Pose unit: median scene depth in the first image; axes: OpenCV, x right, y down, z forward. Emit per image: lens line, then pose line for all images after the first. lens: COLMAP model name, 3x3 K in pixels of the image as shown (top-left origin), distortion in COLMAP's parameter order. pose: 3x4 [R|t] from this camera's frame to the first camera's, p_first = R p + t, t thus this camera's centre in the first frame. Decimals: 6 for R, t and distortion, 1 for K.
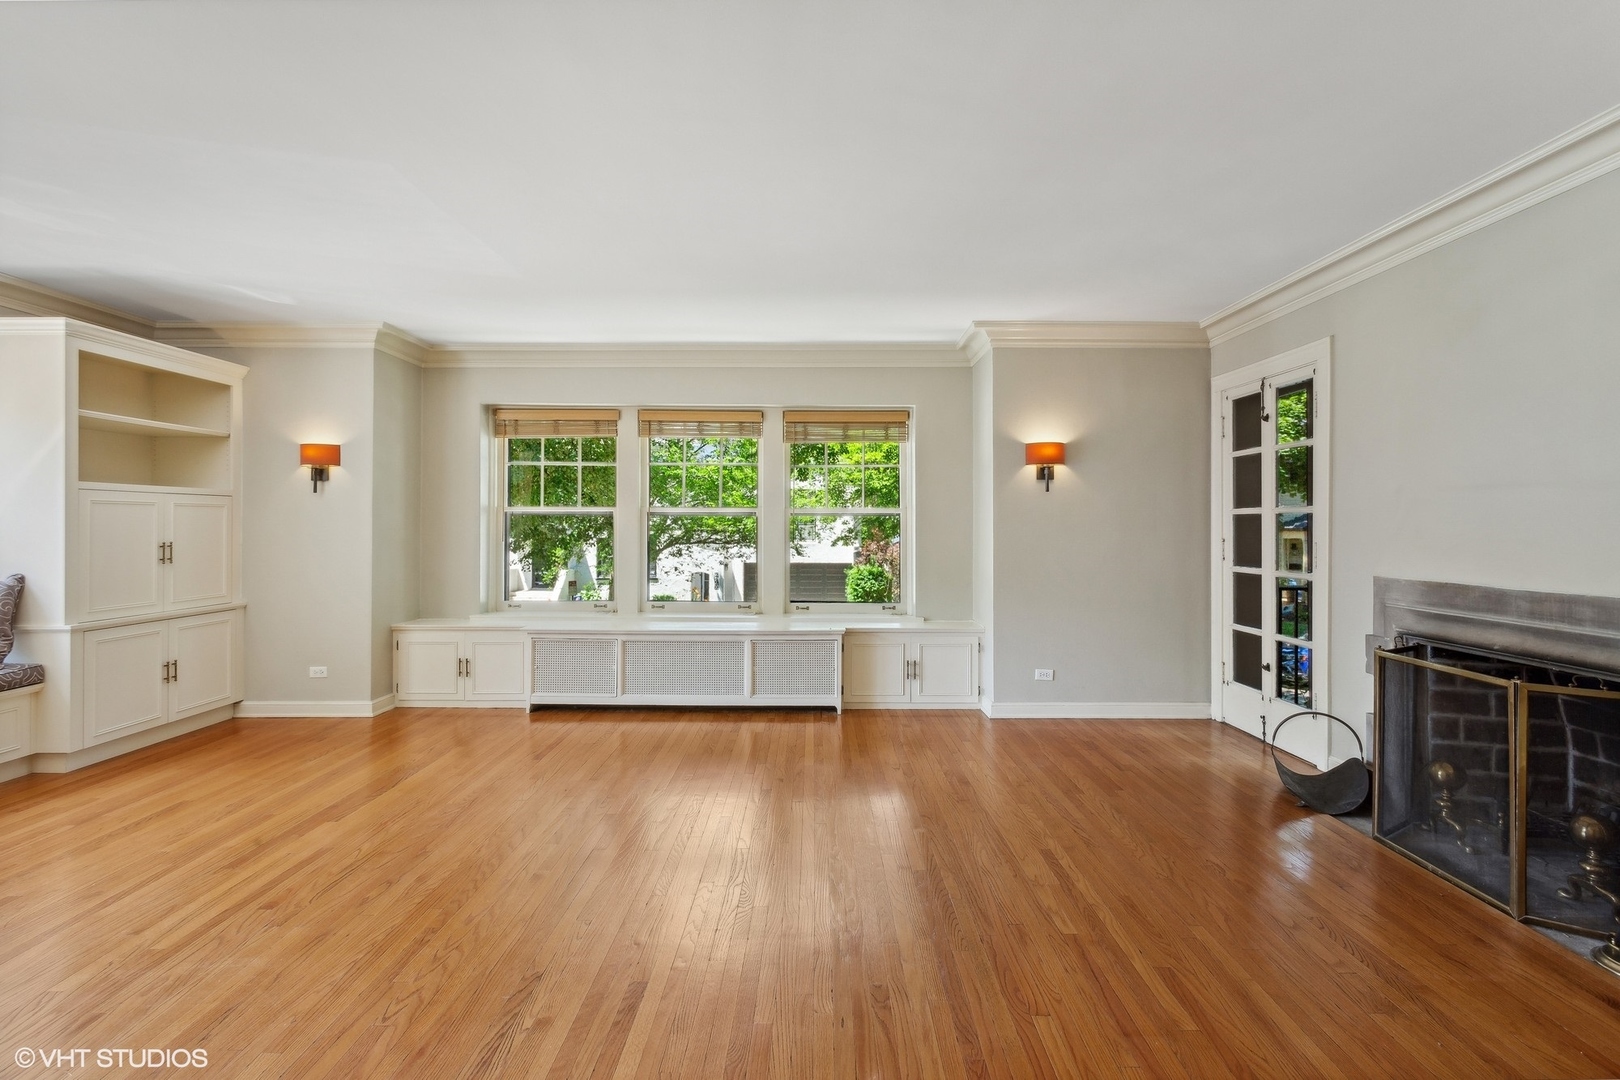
lens RADIAL K [[771.4, 0, 813.9], [0, 771.4, 524.6], [0, 0, 1]] dist [-0.000173, 0.003648]
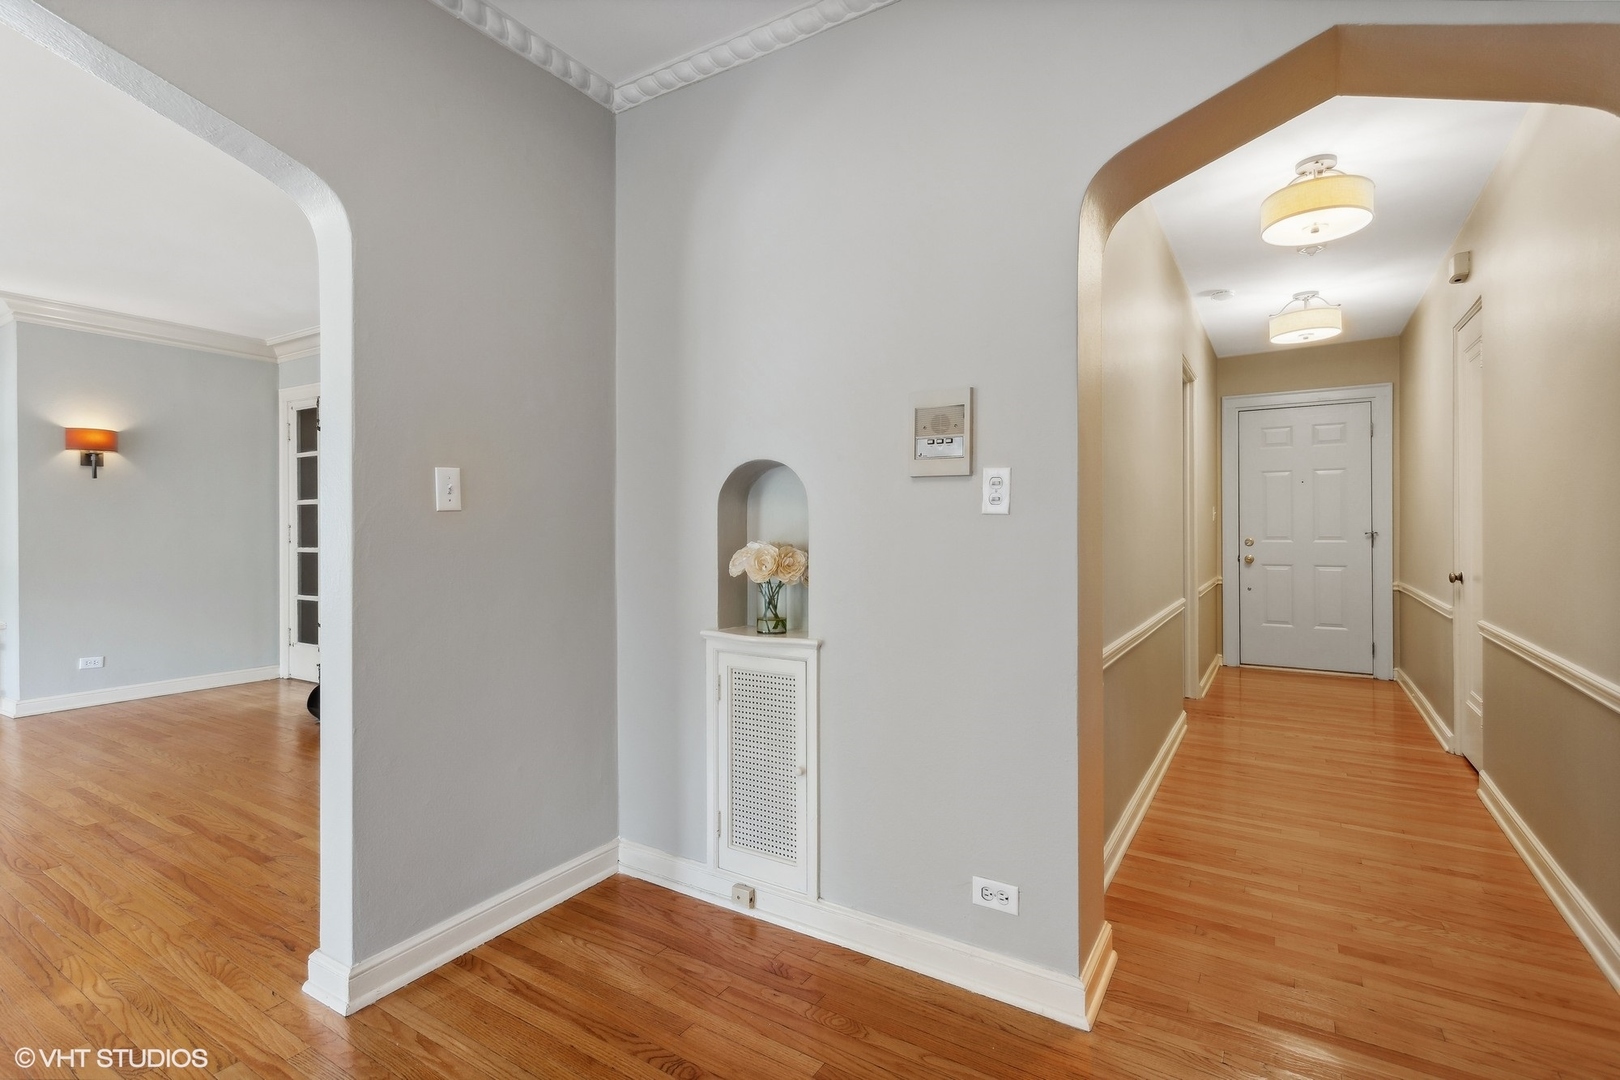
lens RADIAL K [[771.4, 0, 808.3], [0, 771.4, 524.8], [0, 0, 1]] dist [-0.000173, 0.003648]
pose [[0.531289, -0.000861, 0.847191, -0.055388], [0.003697, 0.999992, -0.001302, 0.022661], [-0.847183, 0.003824, 0.531288, -0.318103]]
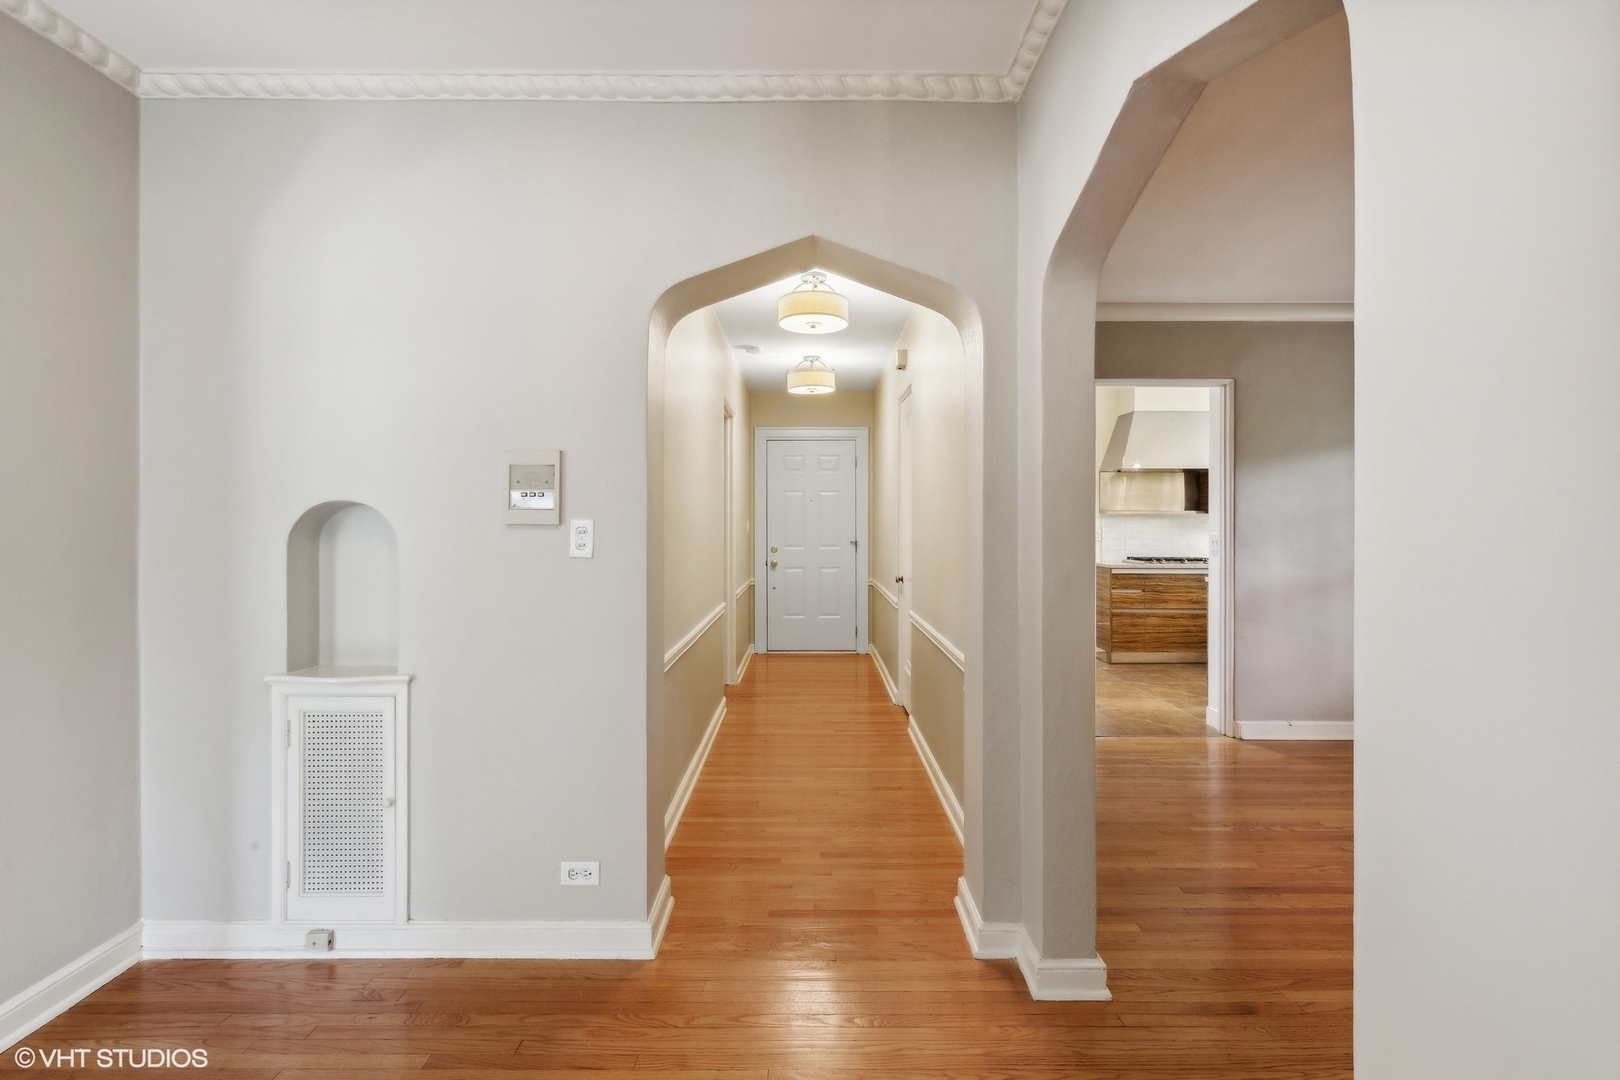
lens RADIAL K [[771.4, 0, 806.2], [0, 771.4, 517.9], [0, 0, 1]] dist [-0.000173, 0.003648]
pose [[0.004561, 0.006660, 0.999967, -0.143779], [0.002706, 0.999974, -0.006672, -0.002989], [-0.999986, 0.002737, 0.004543, -0.330657]]
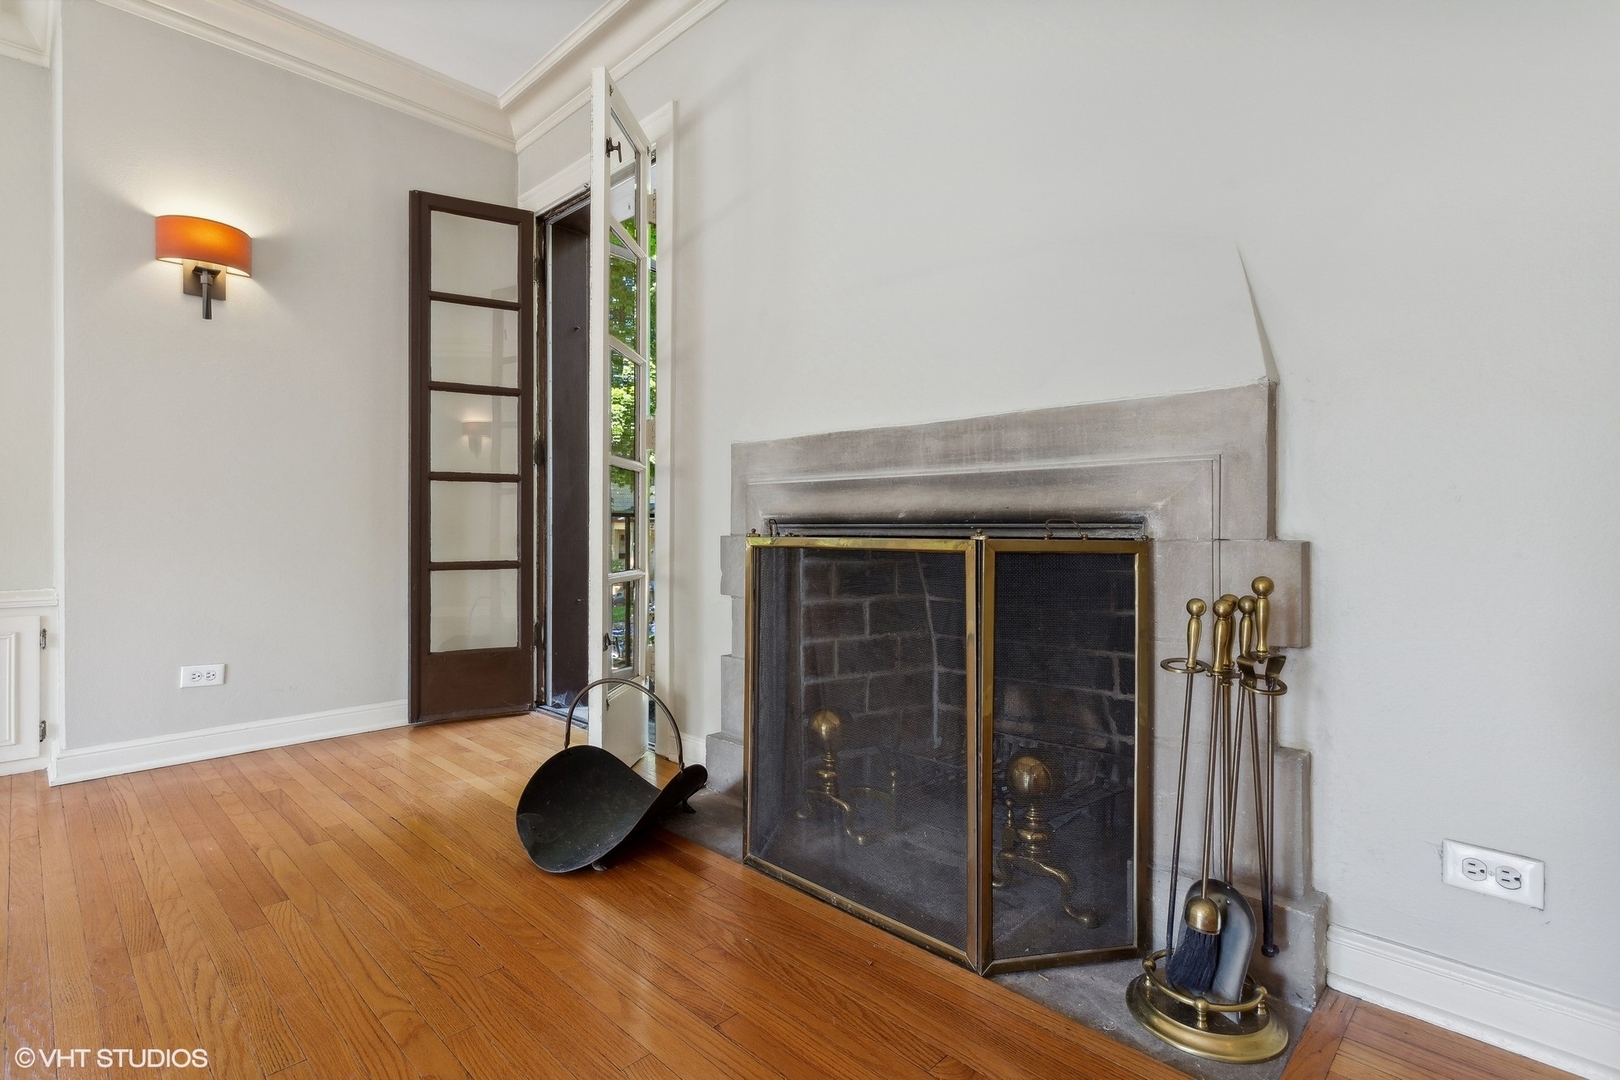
lens RADIAL K [[771.4, 0, 811.4], [0, 771.4, 522.6], [0, 0, 1]] dist [-0.000173, 0.003648]
pose [[0.700604, 0.002344, 0.713546, 0.218992], [0.001853, 0.999985, -0.005104, 0.097764], [-0.713548, 0.004899, 0.700589, 0.353306]]
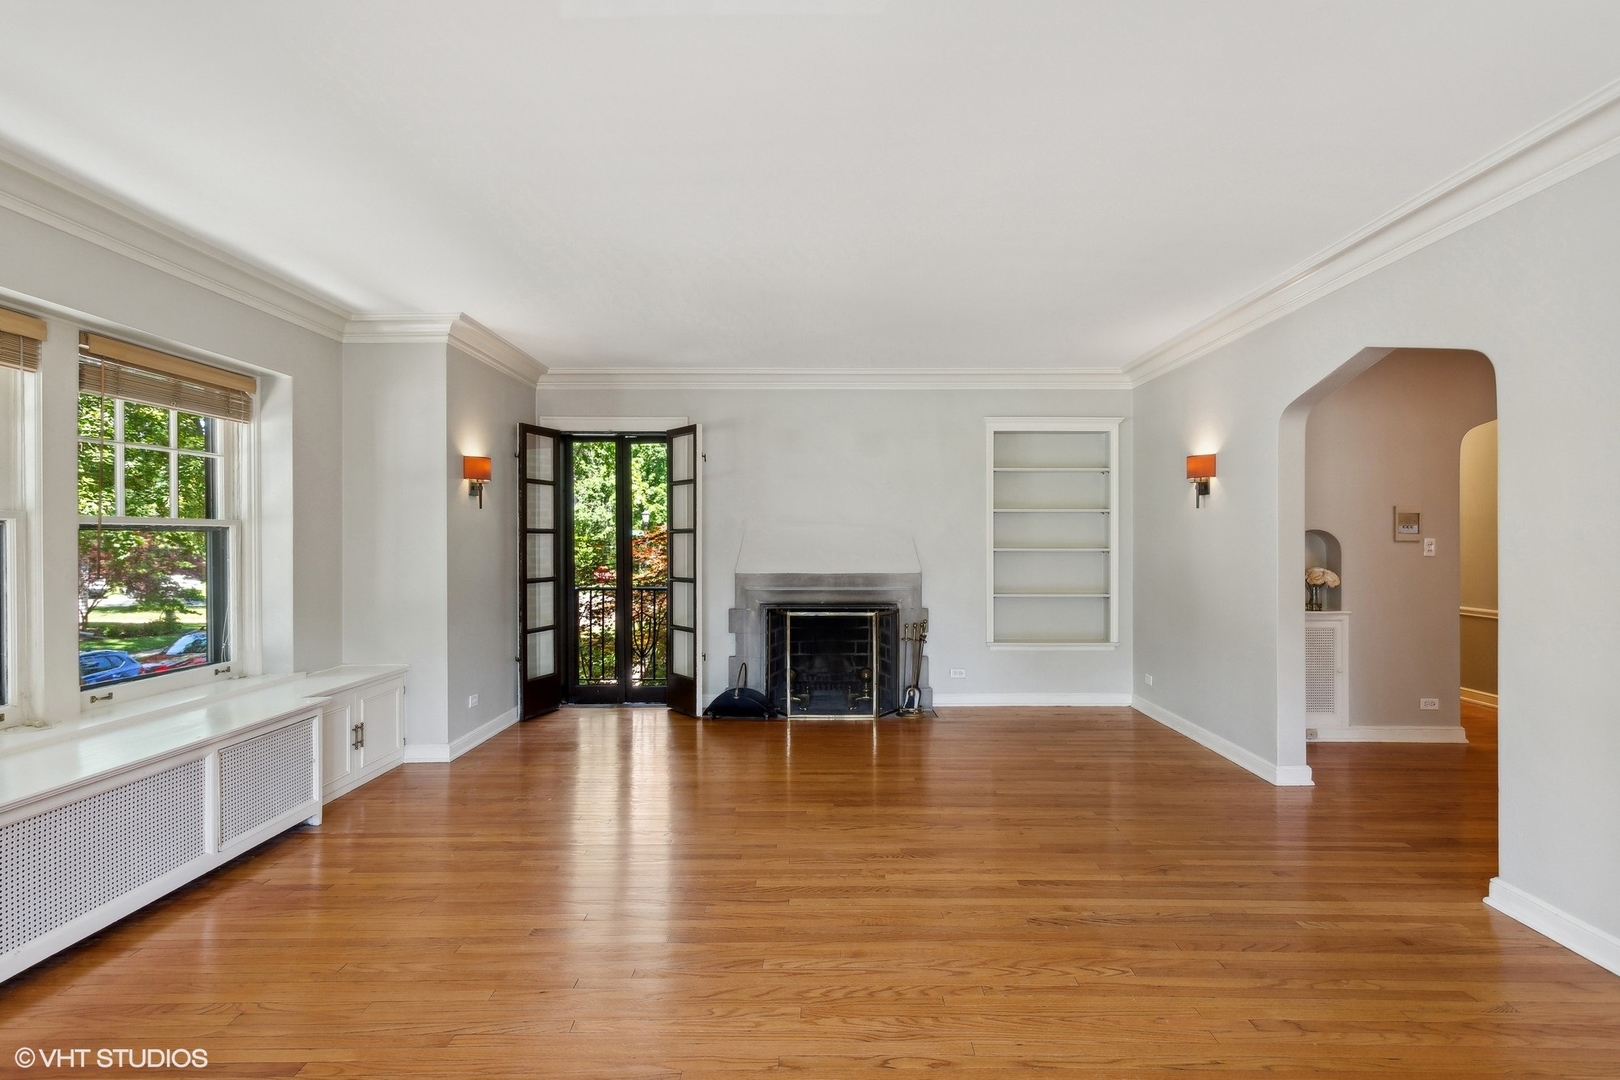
lens RADIAL K [[771.4, 0, 835.3], [0, 771.4, 572.6], [0, 0, 1]] dist [-0.000173, 0.003648]
pose [[-0.004844, -0.043875, 0.999025, -0.666138], [0.000666, 0.999037, 0.043879, -0.005583], [-0.999988, 0.000877, -0.004810, 0.568420]]
